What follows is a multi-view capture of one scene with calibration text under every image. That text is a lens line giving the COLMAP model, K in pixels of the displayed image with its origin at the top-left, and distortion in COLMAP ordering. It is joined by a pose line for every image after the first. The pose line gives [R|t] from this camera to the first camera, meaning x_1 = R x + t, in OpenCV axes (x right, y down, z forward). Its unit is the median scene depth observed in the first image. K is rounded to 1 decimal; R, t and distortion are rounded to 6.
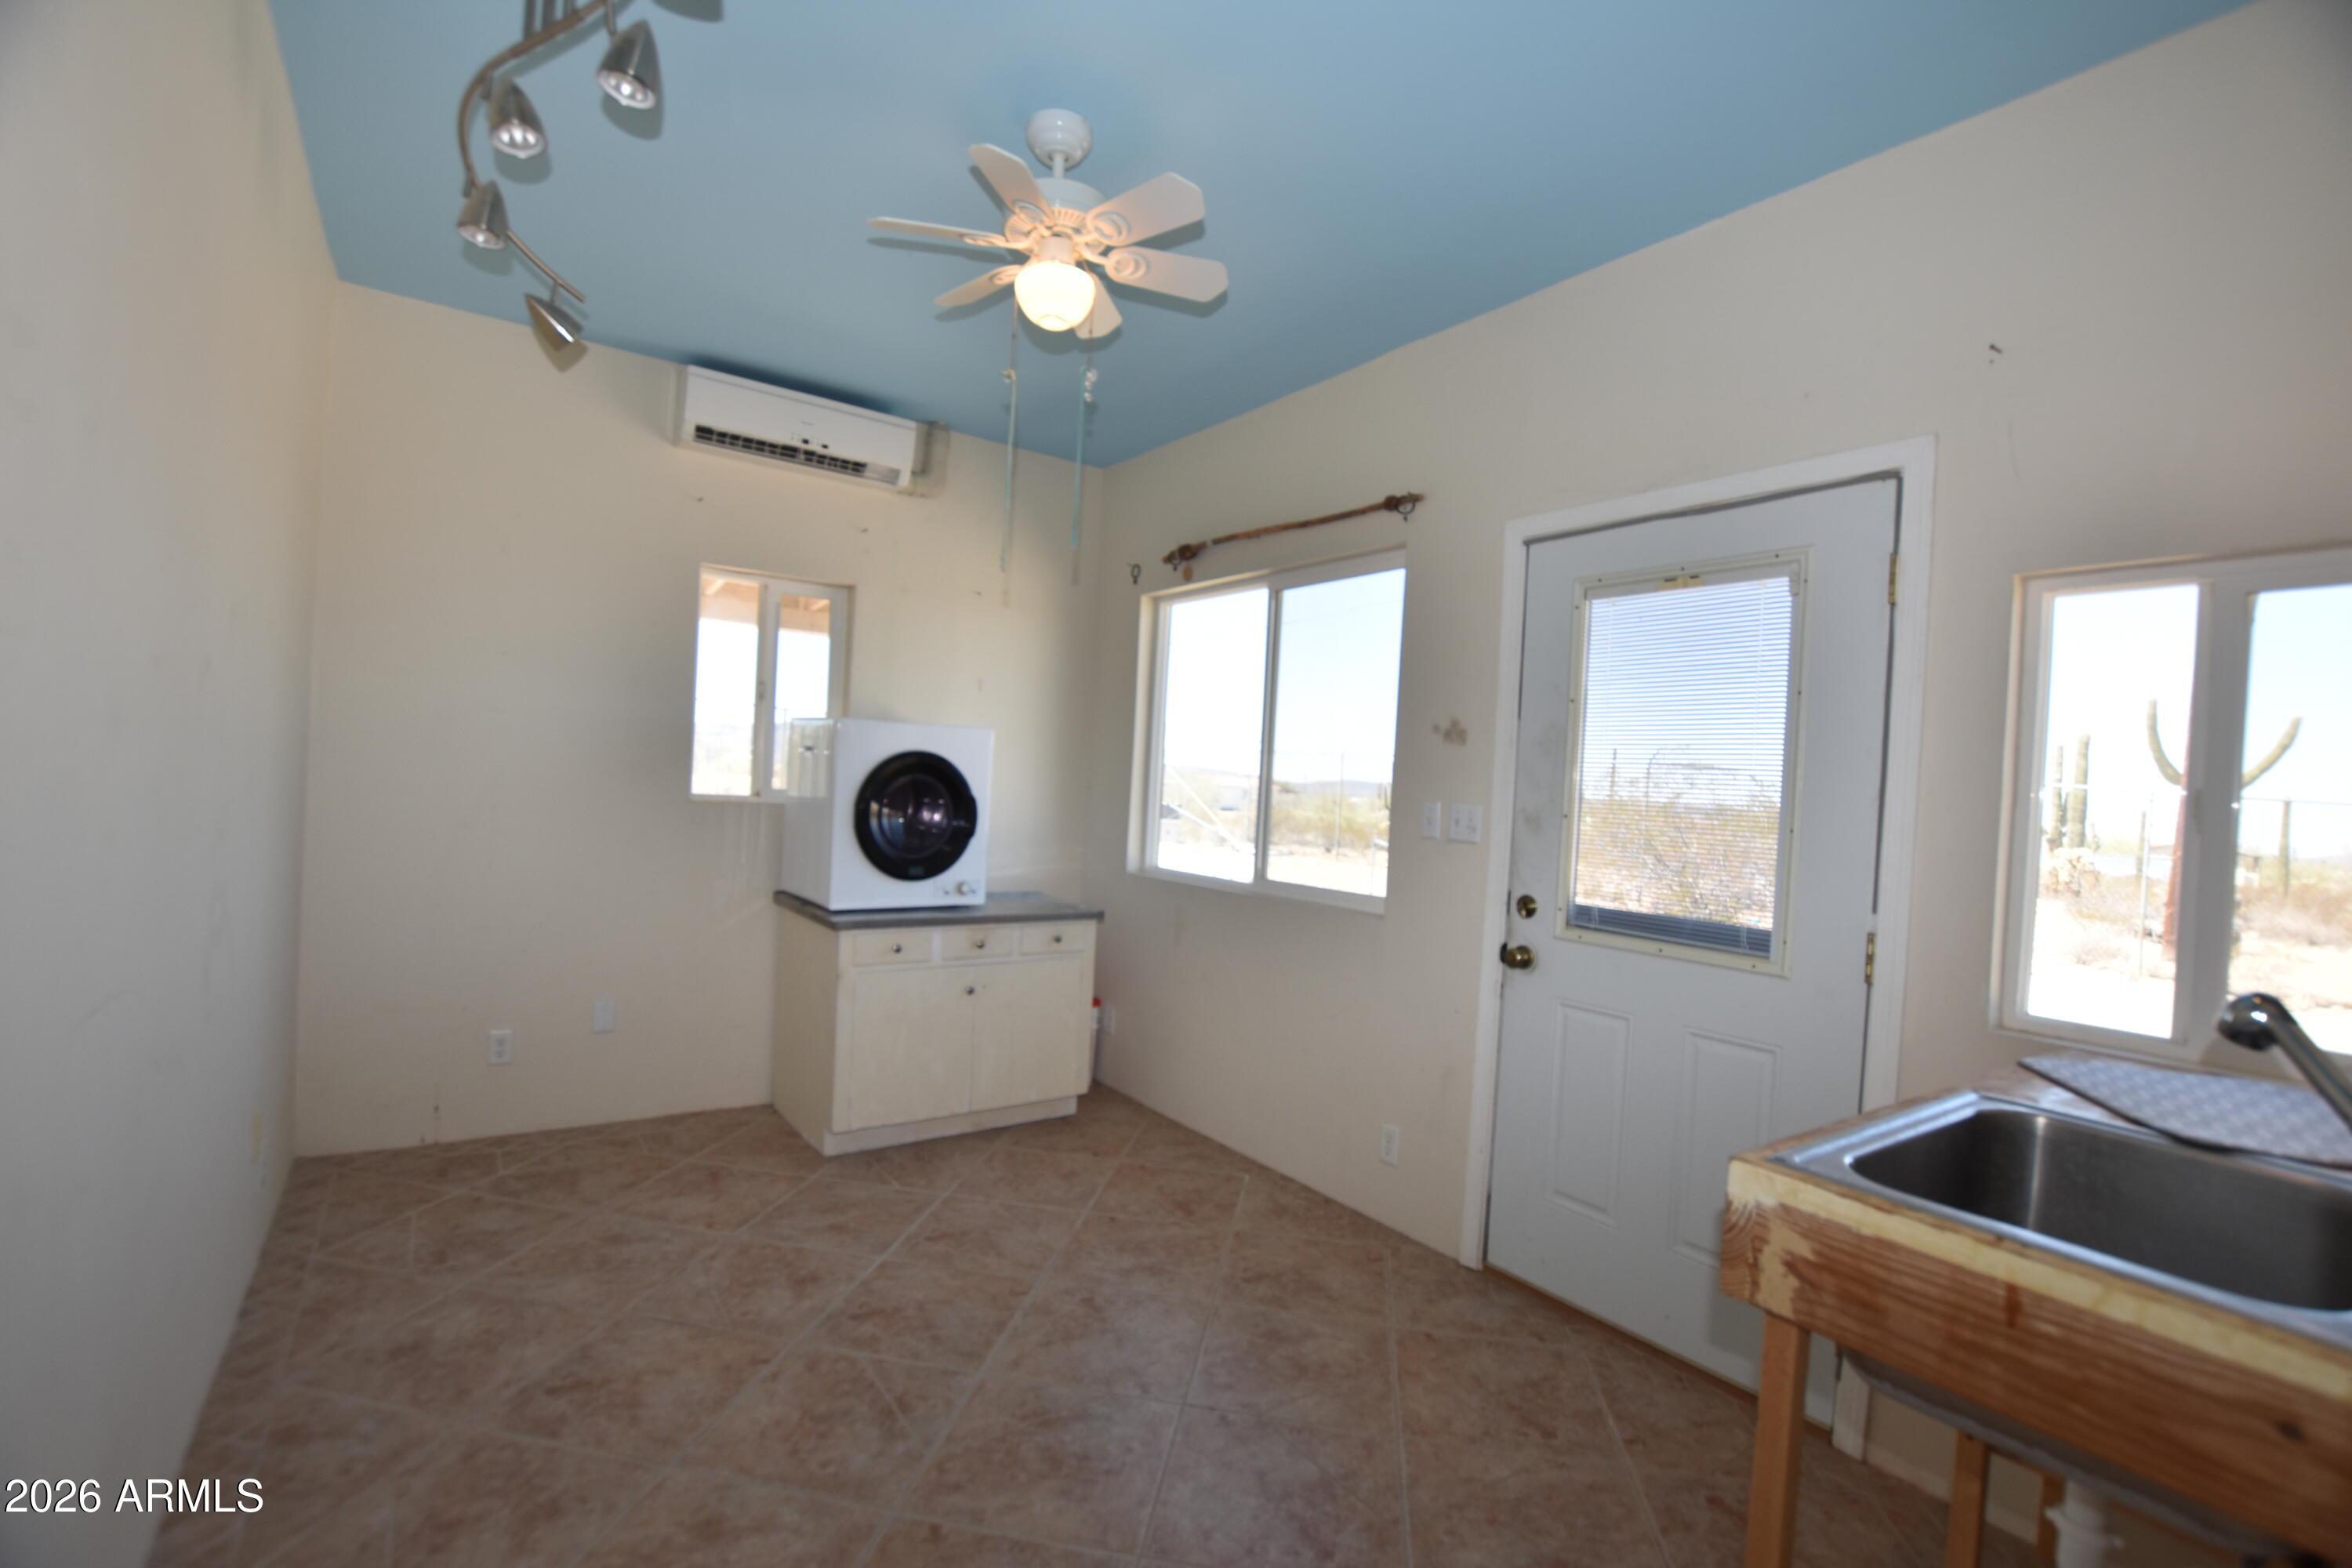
lens RADIAL K [[1034.9, 0, 1168.7], [0, 1034.9, 782.6], [0, 0, 1]] dist [-0.032244, 0.003265]
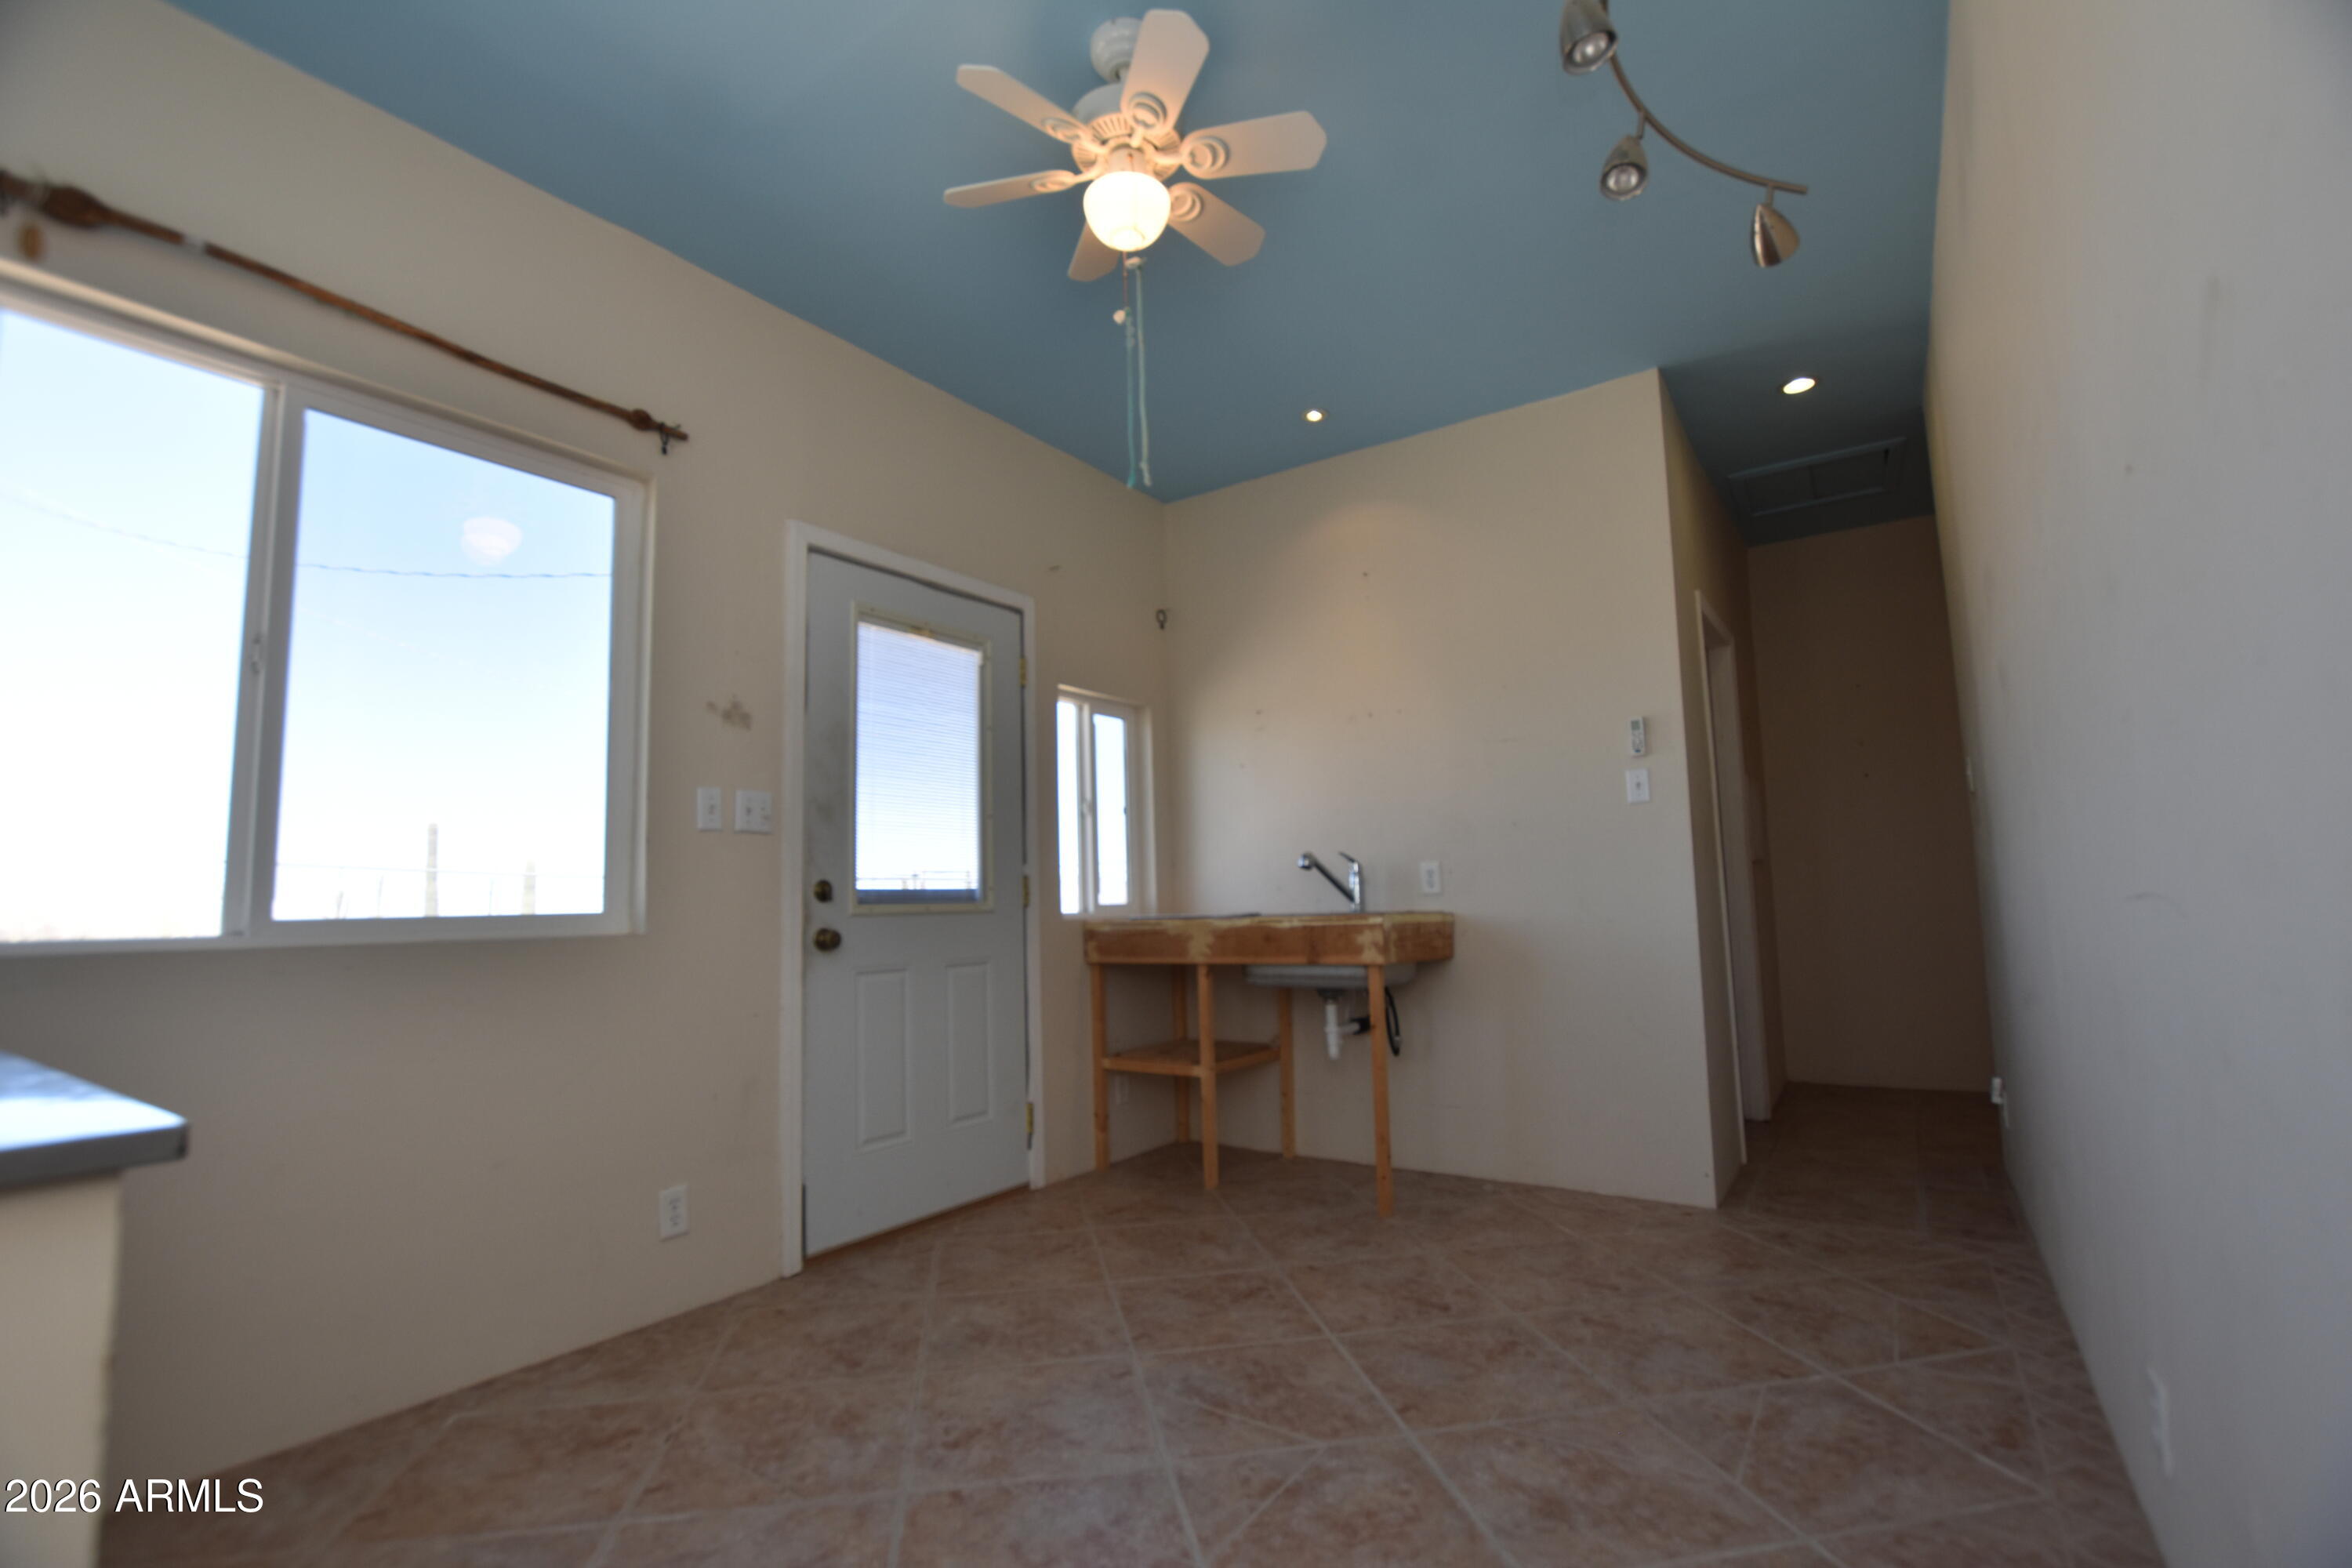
lens RADIAL K [[1034.9, 0, 1172.3], [0, 1034.9, 794.2], [0, 0, 1]] dist [-0.032244, 0.003265]
pose [[-0.340409, 0.052927, 0.938787, -0.780455], [0.008334, 0.998545, -0.053274, 0.080810], [-0.940241, -0.010311, -0.340355, 1.036123]]
